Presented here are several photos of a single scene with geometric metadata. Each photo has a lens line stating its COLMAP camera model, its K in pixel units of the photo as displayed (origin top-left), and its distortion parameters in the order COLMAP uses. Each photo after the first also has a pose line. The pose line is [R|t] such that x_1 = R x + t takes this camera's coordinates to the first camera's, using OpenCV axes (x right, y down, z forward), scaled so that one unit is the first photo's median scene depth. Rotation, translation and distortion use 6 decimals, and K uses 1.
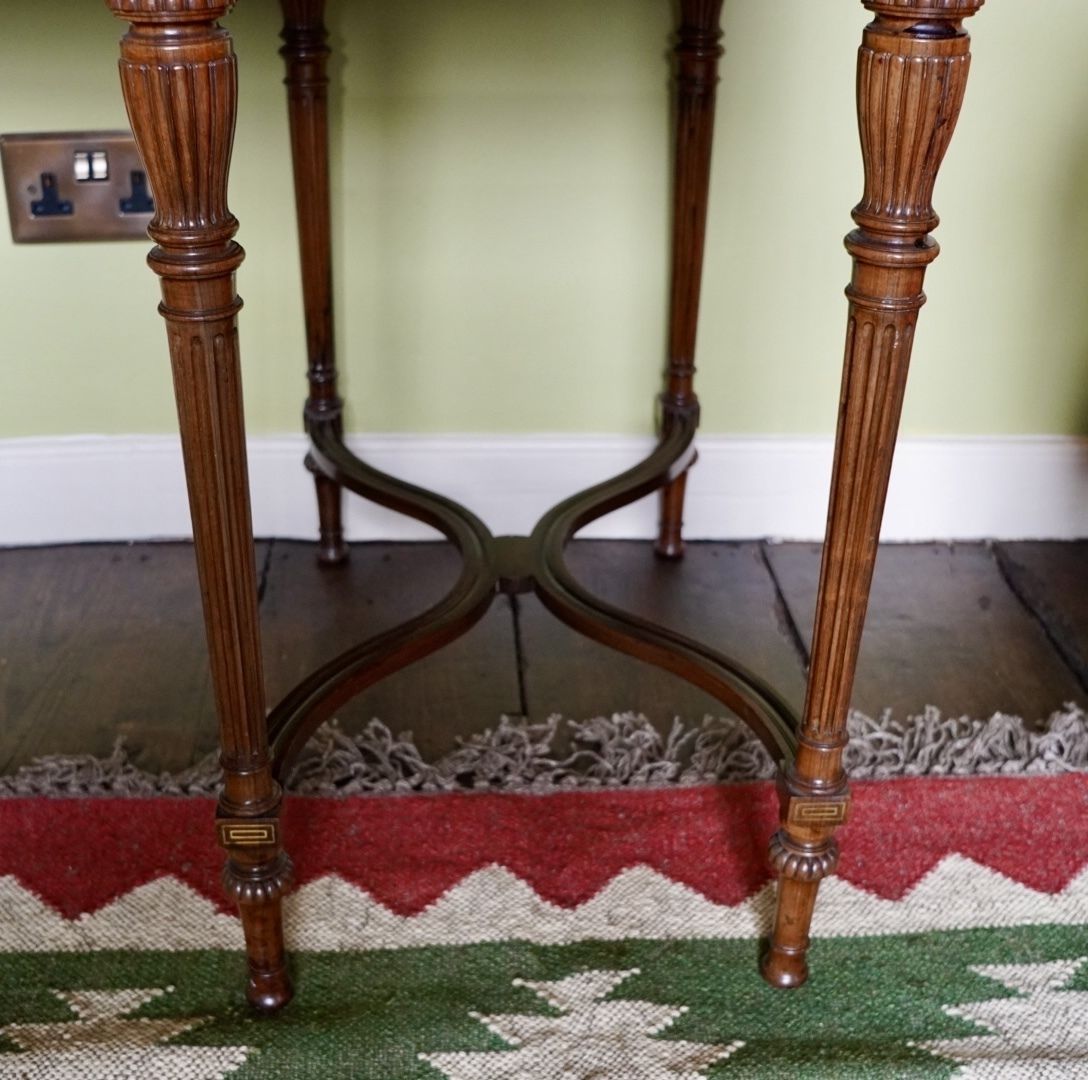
lens RADIAL K [[1401.1, 0, 550.6], [0, 1401.1, 555.0], [0, 0, 1]] dist [-0.156315, 0.121515]
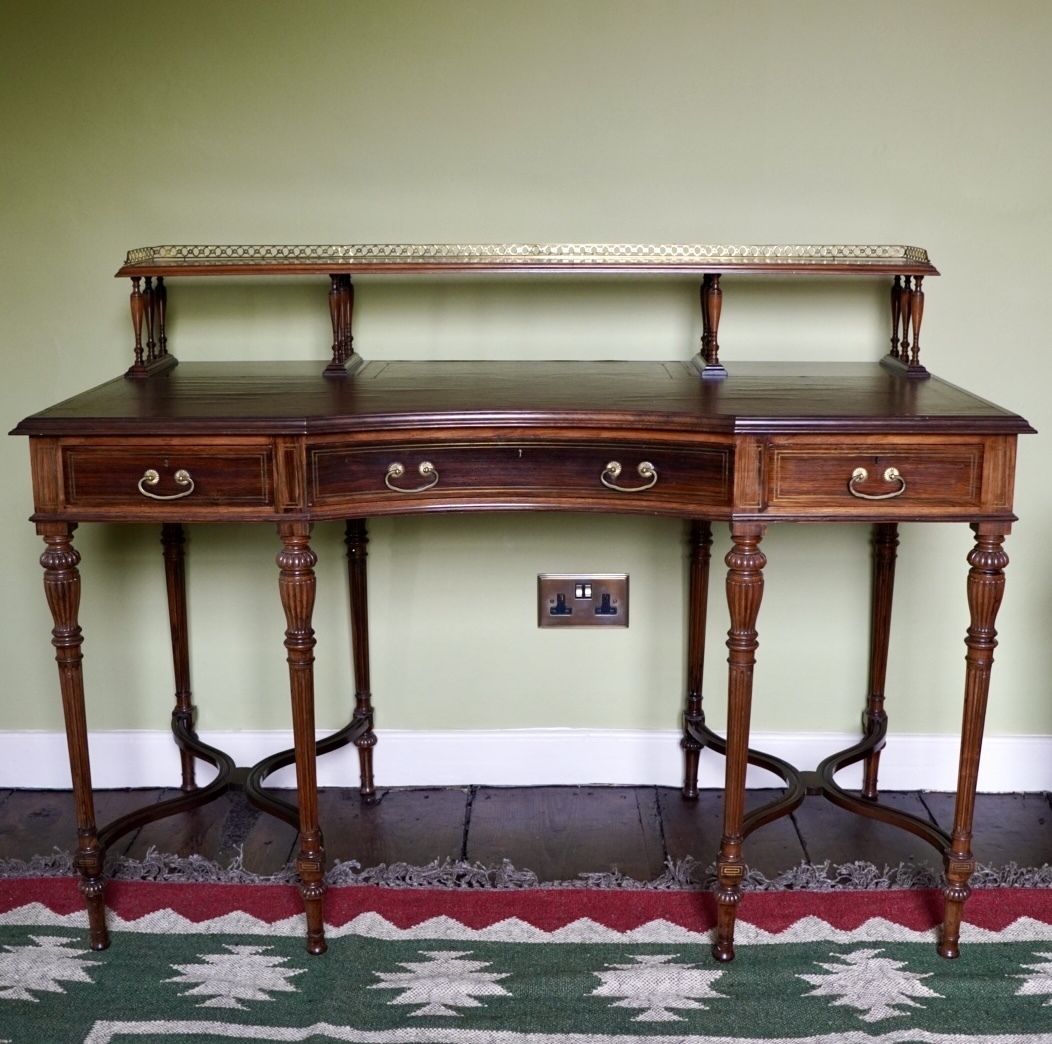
lens RADIAL K [[1404.1, 0, 526.0], [0, 1404.1, 522.0], [0, 0, 1]] dist [-0.157061, 0.093826]
pose [[0.996082, 0.006443, -0.088195, -0.280359], [-0.030665, 0.960624, -0.276156, 0.225829], [0.082943, 0.277779, 0.957058, -1.196324]]
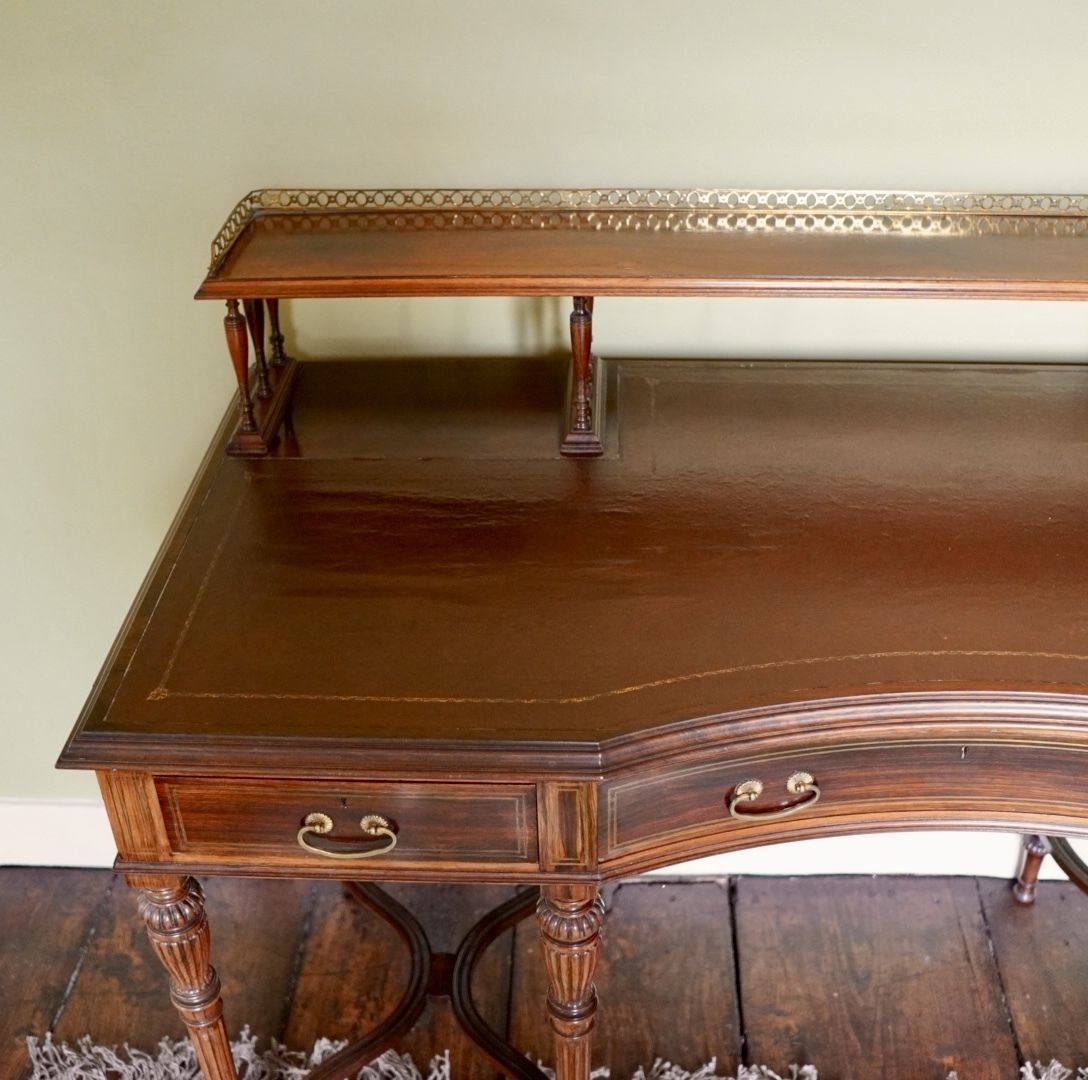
lens RADIAL K [[1436.8, 0, 566.1], [0, 1436.8, 576.0], [0, 0, 1]] dist [-0.200708, 0.269733]
pose [[0.994400, 0.042142, -0.096911, -0.644397], [-0.031732, 0.993800, 0.106555, -0.594267], [0.100801, -0.102883, 0.989573, -0.533214]]
